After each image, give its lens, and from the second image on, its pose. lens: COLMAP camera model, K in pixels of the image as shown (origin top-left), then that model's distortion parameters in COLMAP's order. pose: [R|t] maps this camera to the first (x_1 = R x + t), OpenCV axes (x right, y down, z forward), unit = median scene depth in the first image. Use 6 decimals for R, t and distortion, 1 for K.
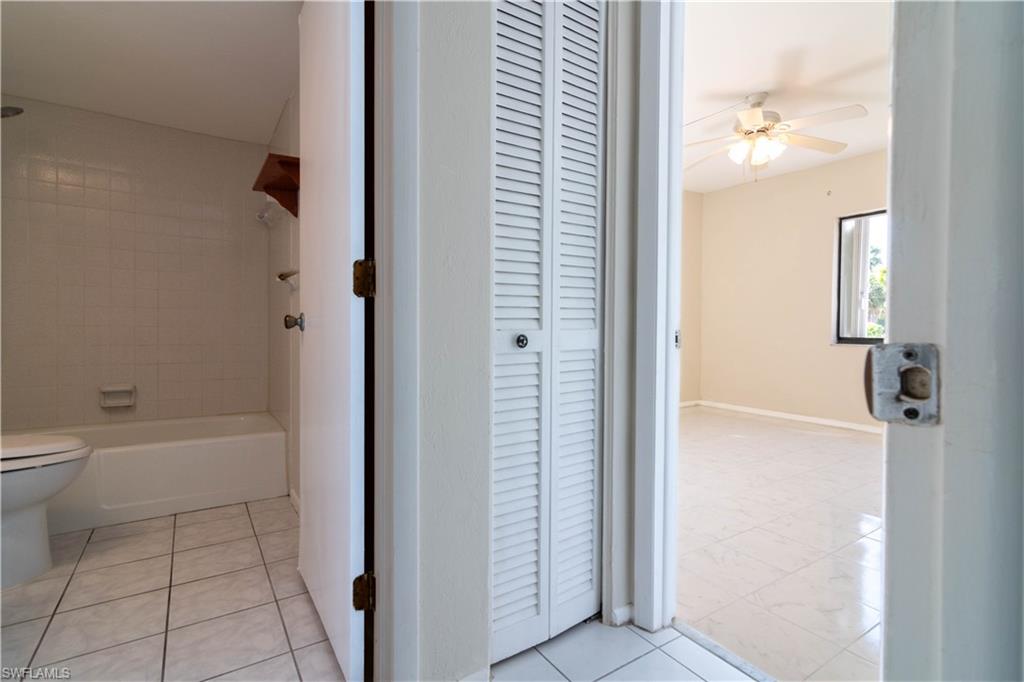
lens RADIAL K [[493.9, 0, 502.1], [0, 493.9, 332.4], [0, 0, 1]] dist [-0.001997, -0.000023]
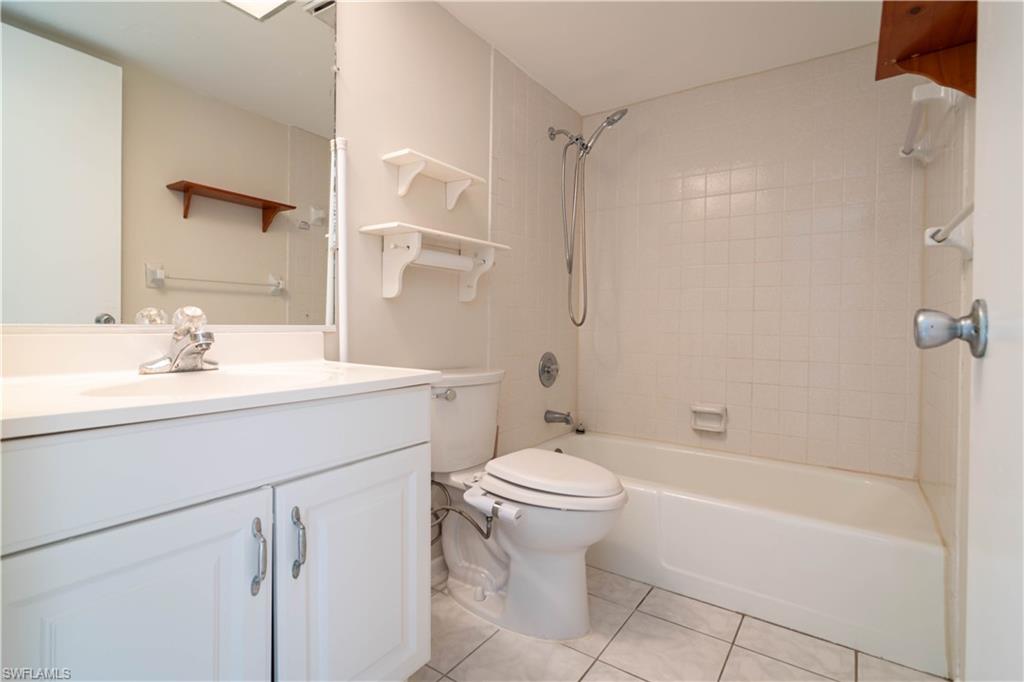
lens RADIAL K [[492.4, 0, 515.7], [0, 492.4, 331.5], [0, 0, 1]] dist [-0.003003, -0.000031]
pose [[0.393017, 0.005255, -0.919516, -0.166822], [-0.020410, 0.999787, -0.003010, -0.008912], [0.919305, 0.019951, 0.393041, 0.432833]]
